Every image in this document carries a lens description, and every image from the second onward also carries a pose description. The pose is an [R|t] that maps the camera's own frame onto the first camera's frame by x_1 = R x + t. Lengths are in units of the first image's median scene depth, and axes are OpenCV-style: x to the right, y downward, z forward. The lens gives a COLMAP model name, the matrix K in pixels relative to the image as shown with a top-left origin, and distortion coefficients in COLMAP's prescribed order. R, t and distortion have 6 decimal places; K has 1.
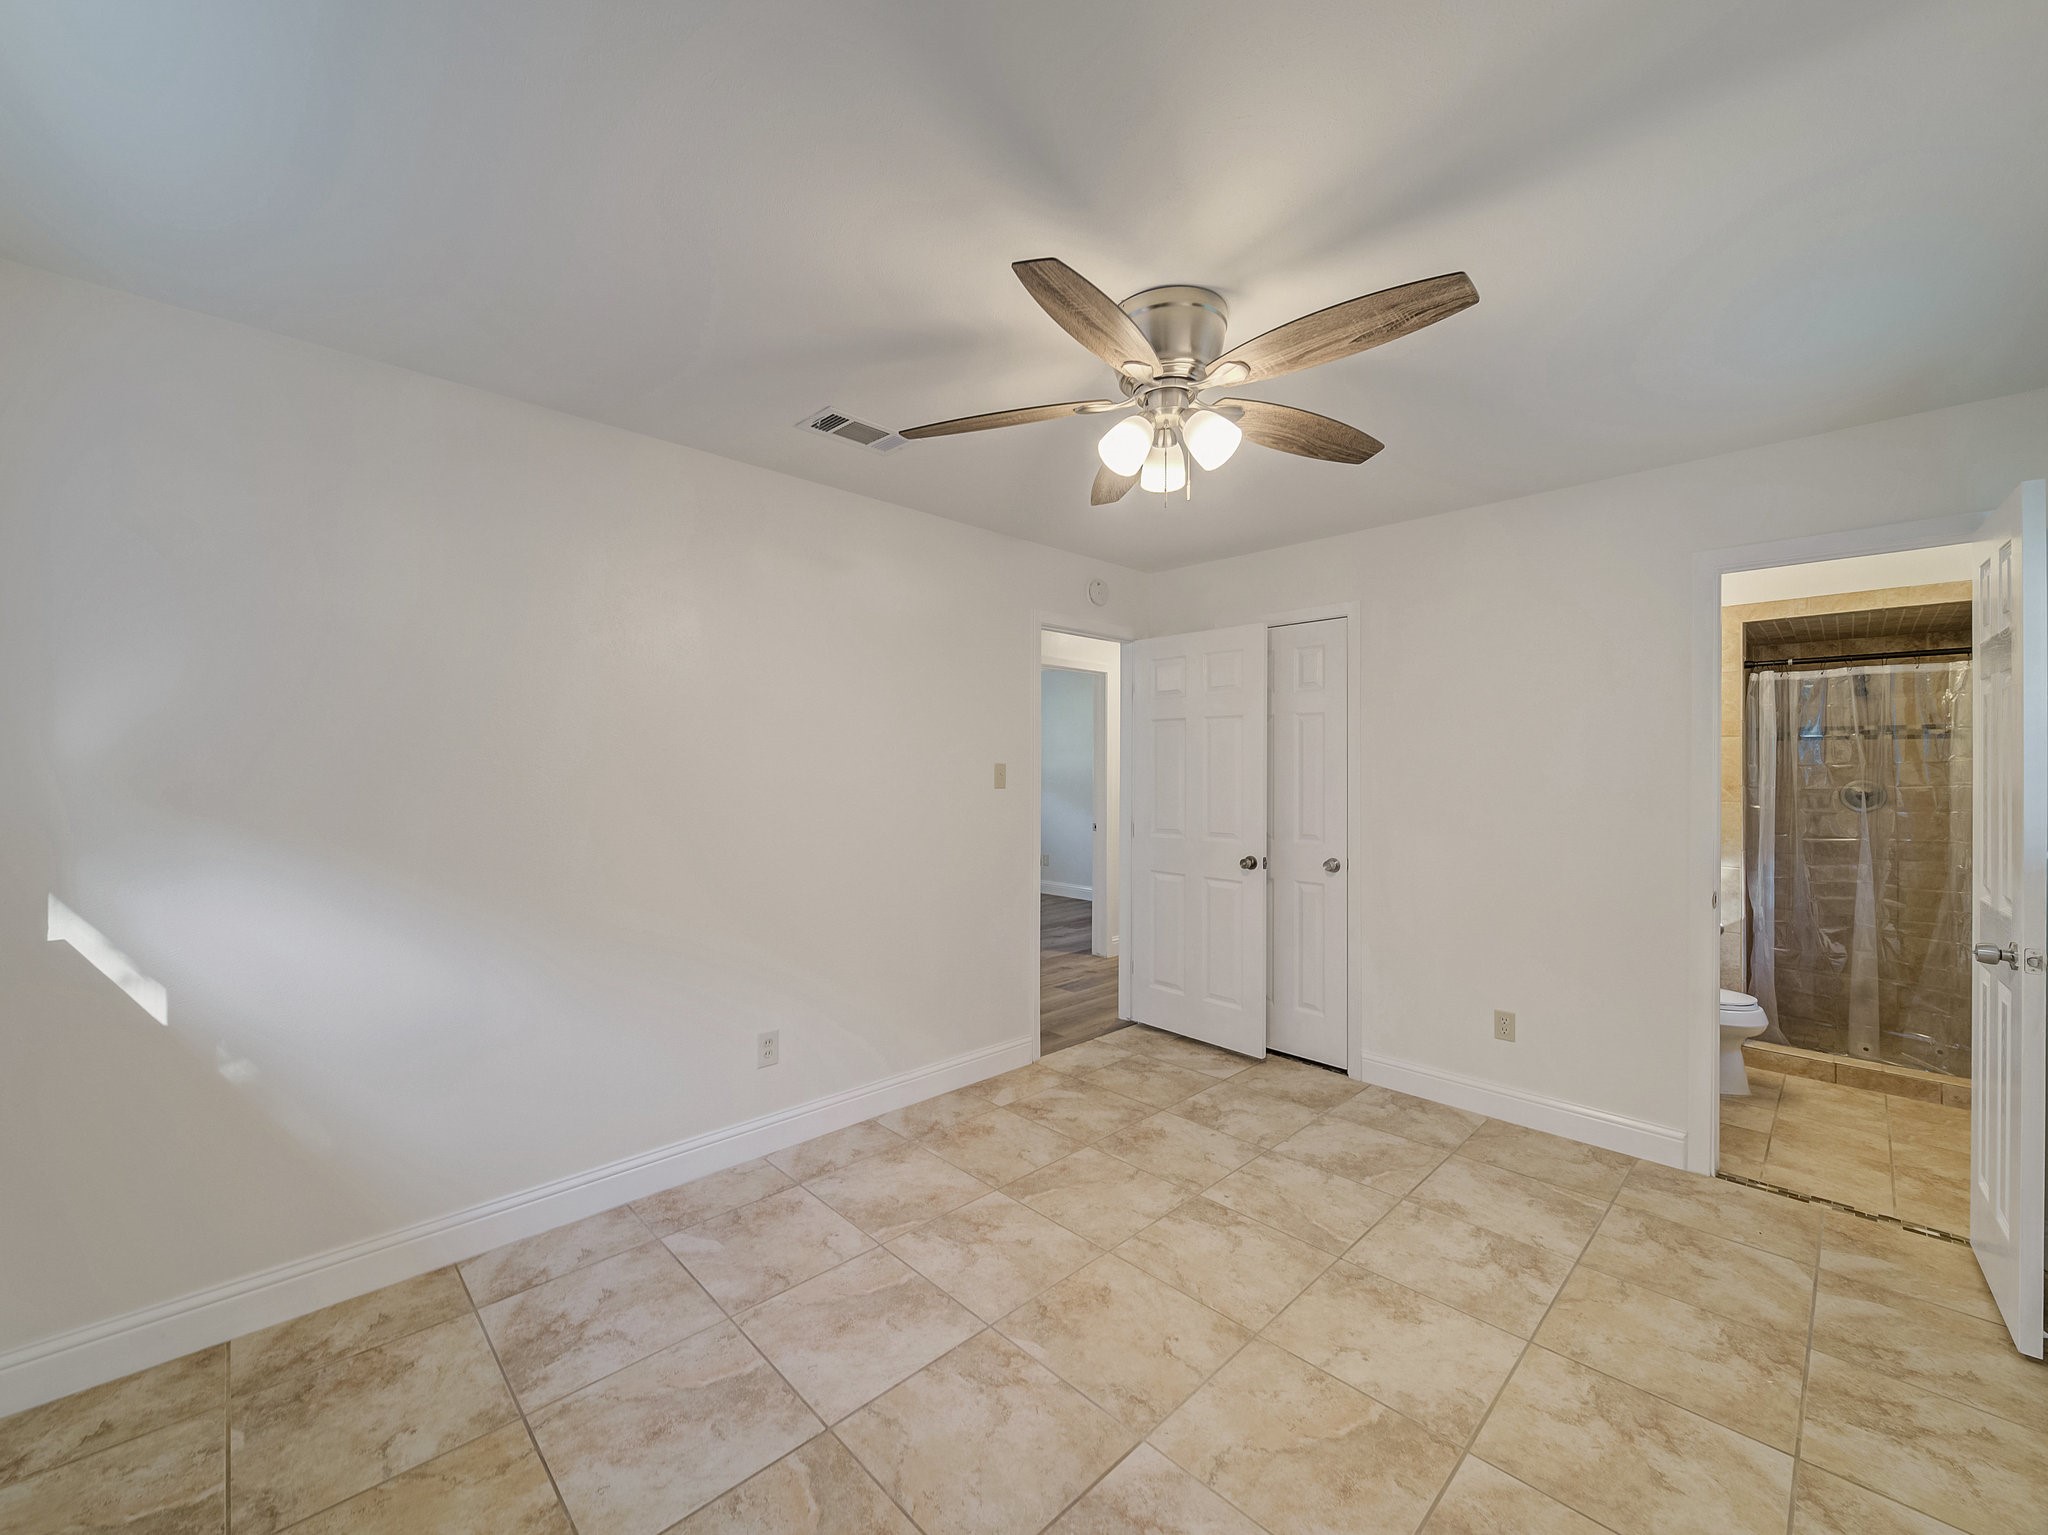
lens RADIAL K [[767.0, 0, 1048.4], [0, 767.0, 766.2], [0, 0, 1]] dist [0.002047, -0.001707]
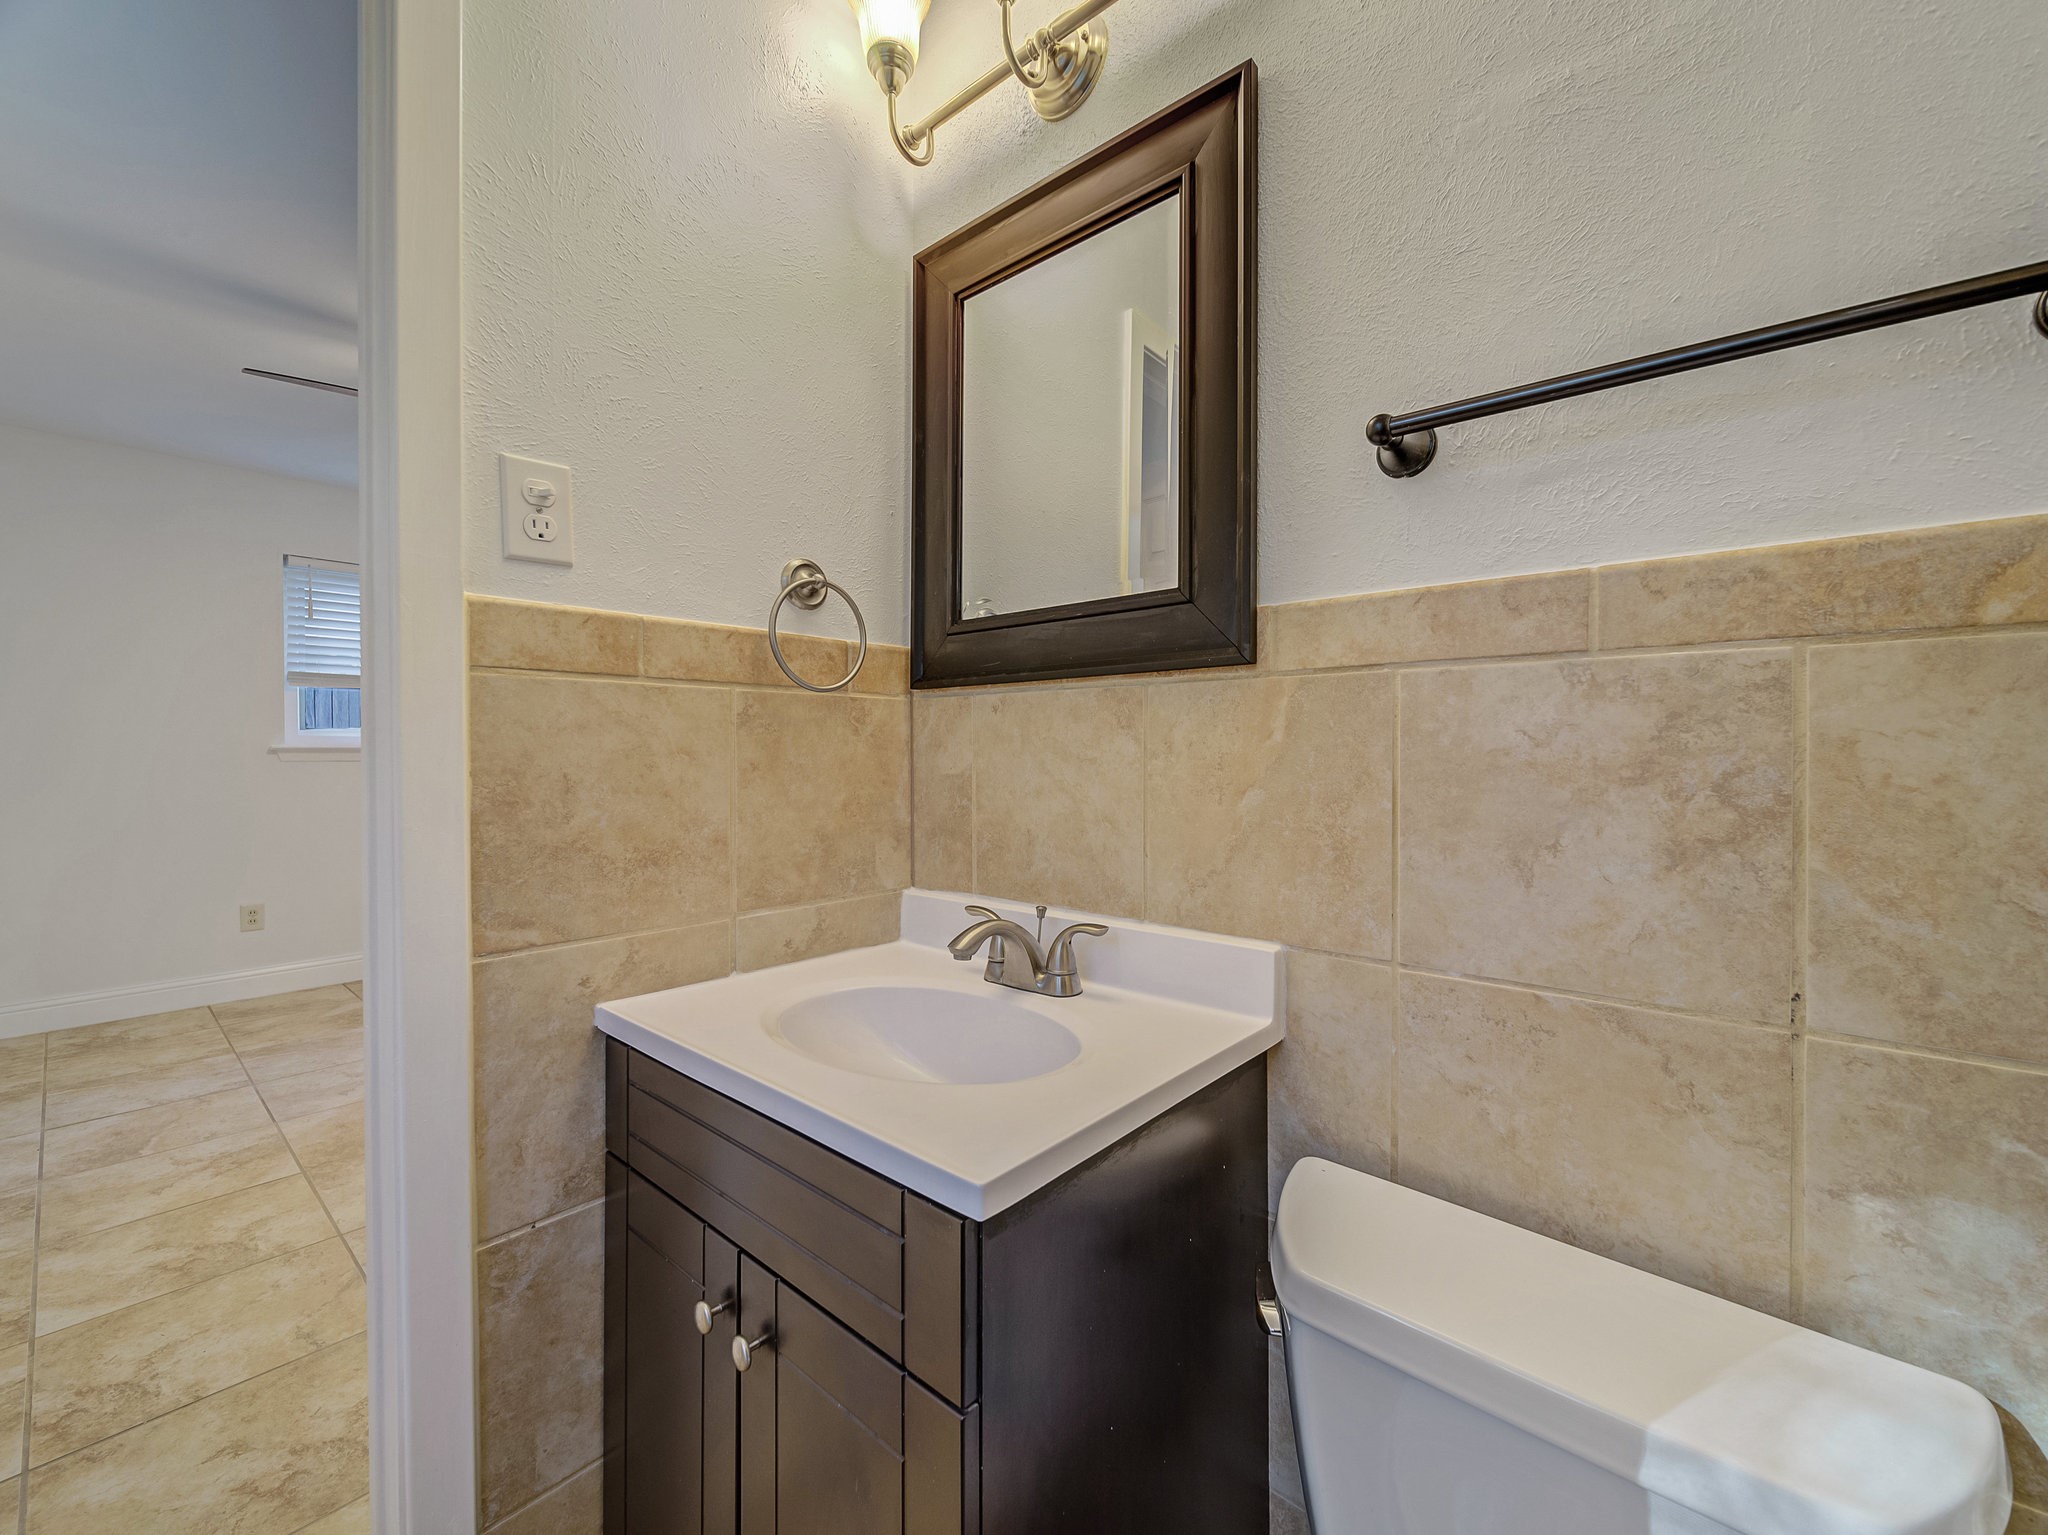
lens RADIAL K [[815.9, 0, 1050.9], [0, 815.9, 769.1], [0, 0, 1]] dist [0.000991, -0.002105]
pose [[0.123175, 0.003324, -0.992379, 1.563673], [-0.003969, 0.999988, 0.002857, 0.129298], [0.992377, 0.003586, 0.123187, 1.562878]]
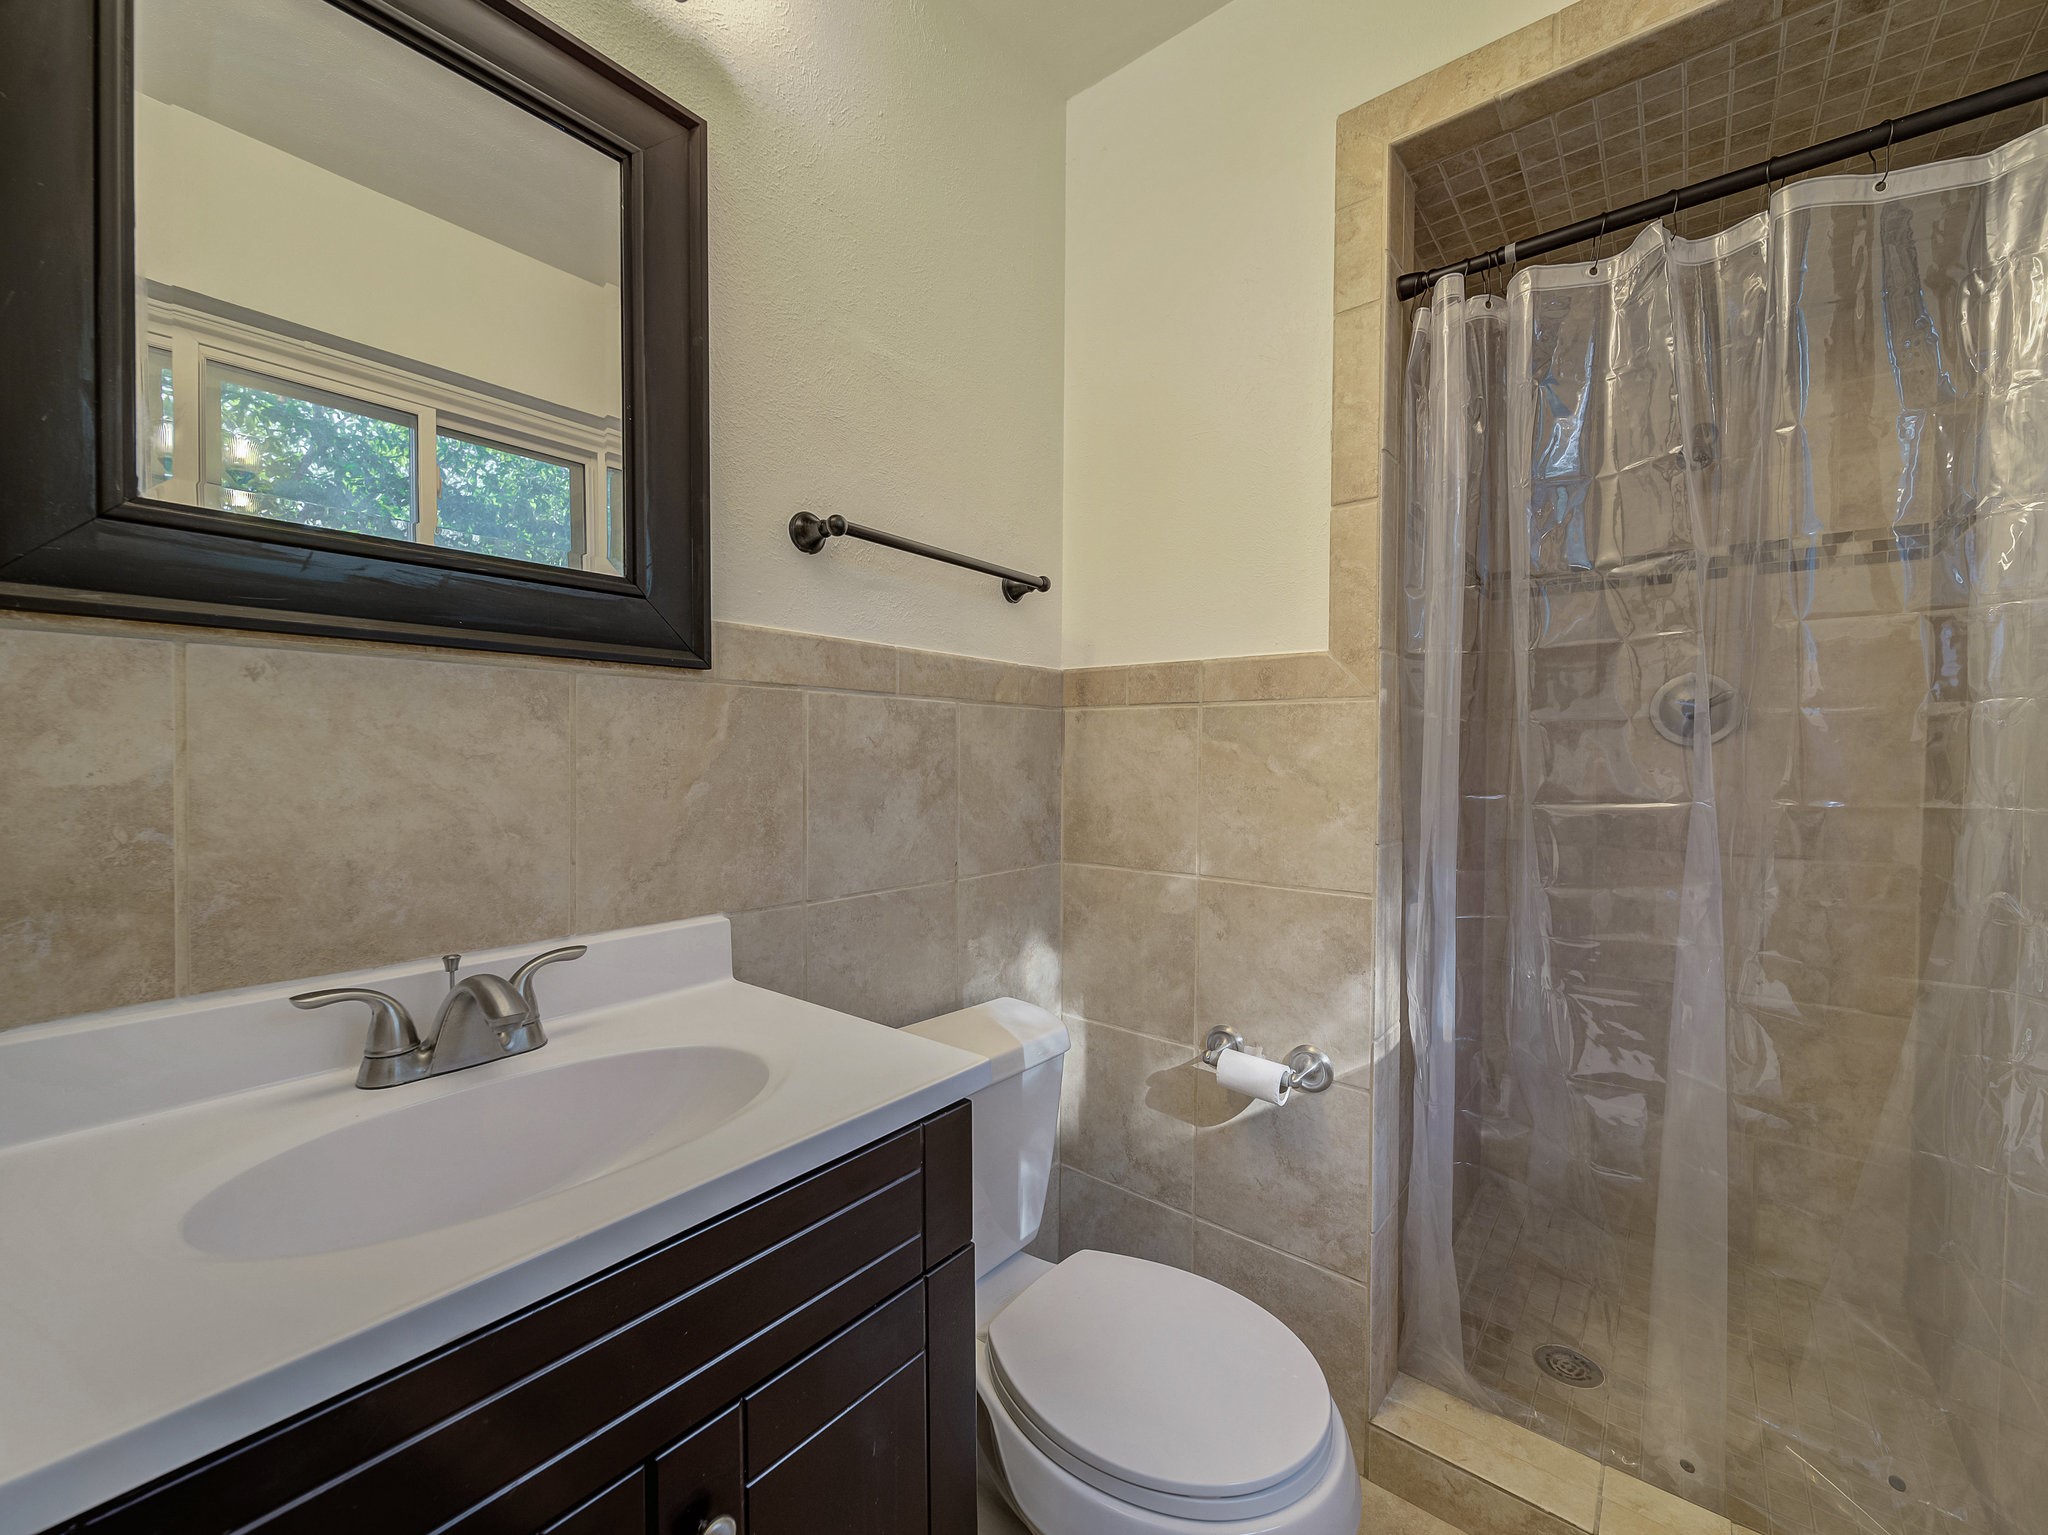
lens RADIAL K [[820.0, 0, 1024.0], [0, 820.0, 767.5], [0, 0, 1]] dist [-0.002035, -0.000186]
pose [[0.991933, -0.002462, 0.126736, 1.205294], [-0.000443, 0.999738, 0.022881, 0.118942], [-0.126759, -0.022753, 0.991673, 1.135716]]
